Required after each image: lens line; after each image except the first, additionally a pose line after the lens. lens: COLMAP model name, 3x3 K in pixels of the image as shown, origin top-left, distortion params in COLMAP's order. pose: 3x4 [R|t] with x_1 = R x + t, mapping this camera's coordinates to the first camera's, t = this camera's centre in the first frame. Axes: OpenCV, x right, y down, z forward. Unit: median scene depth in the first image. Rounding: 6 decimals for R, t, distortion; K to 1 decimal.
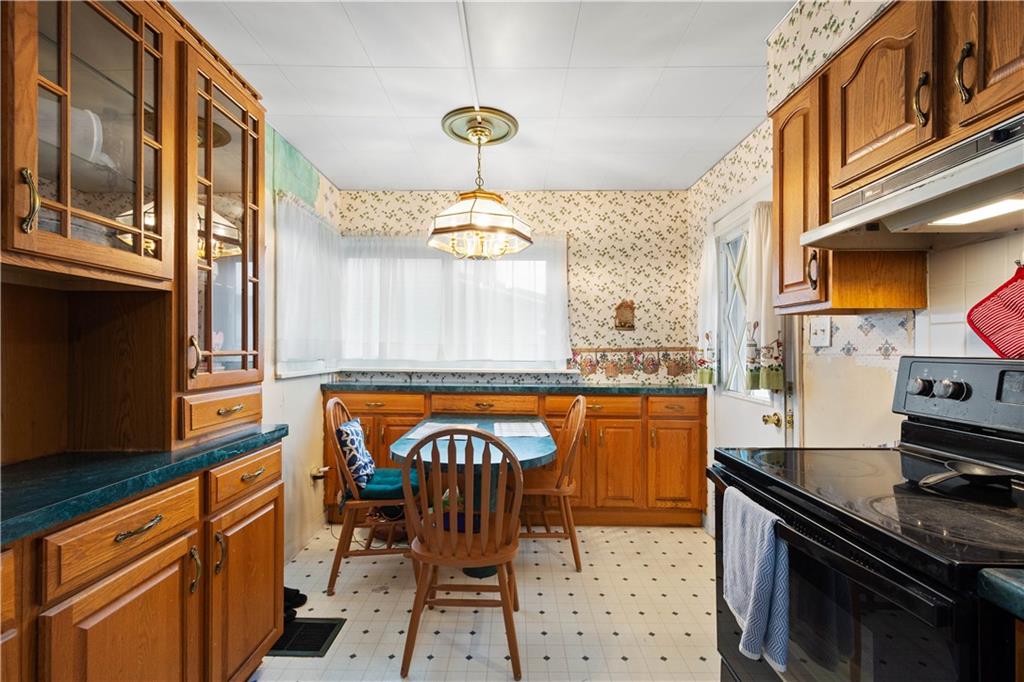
lens RADIAL K [[450.3, 0, 512.3], [0, 450.3, 348.9], [0, 0, 1]] dist [-0.000418, -0.000269]
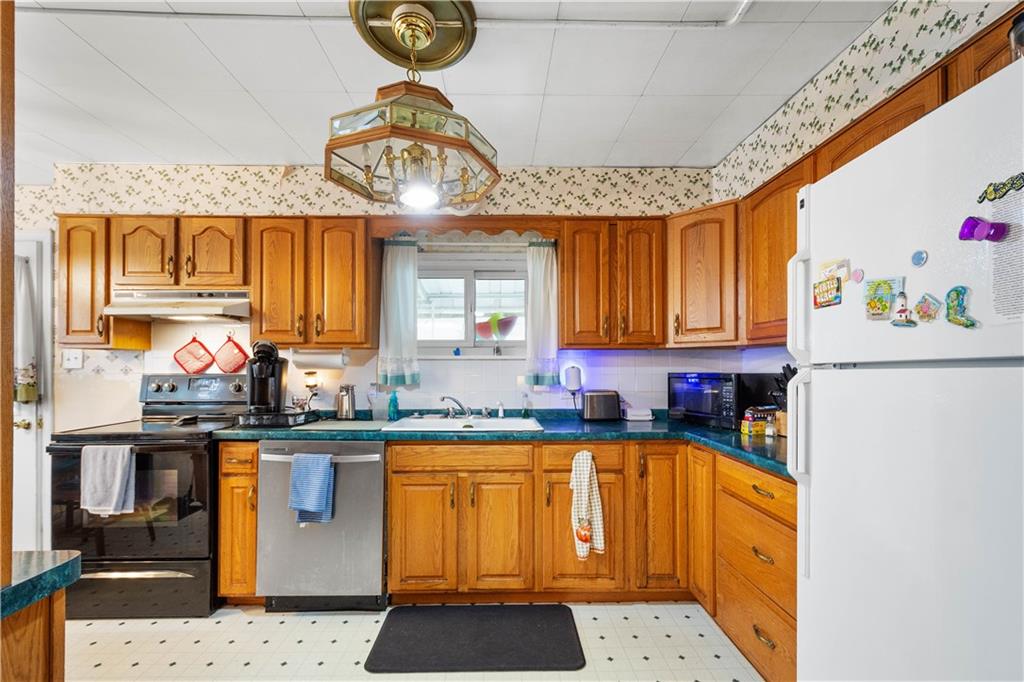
lens RADIAL K [[452.5, 0, 509.6], [0, 452.5, 365.2], [0, 0, 1]] dist [-0.000373, -0.000141]
pose [[-0.029764, 0.004639, 0.999546, -1.168627], [0.001012, 0.999989, -0.004611, -0.010218], [-0.999556, 0.000874, -0.029769, -0.558048]]
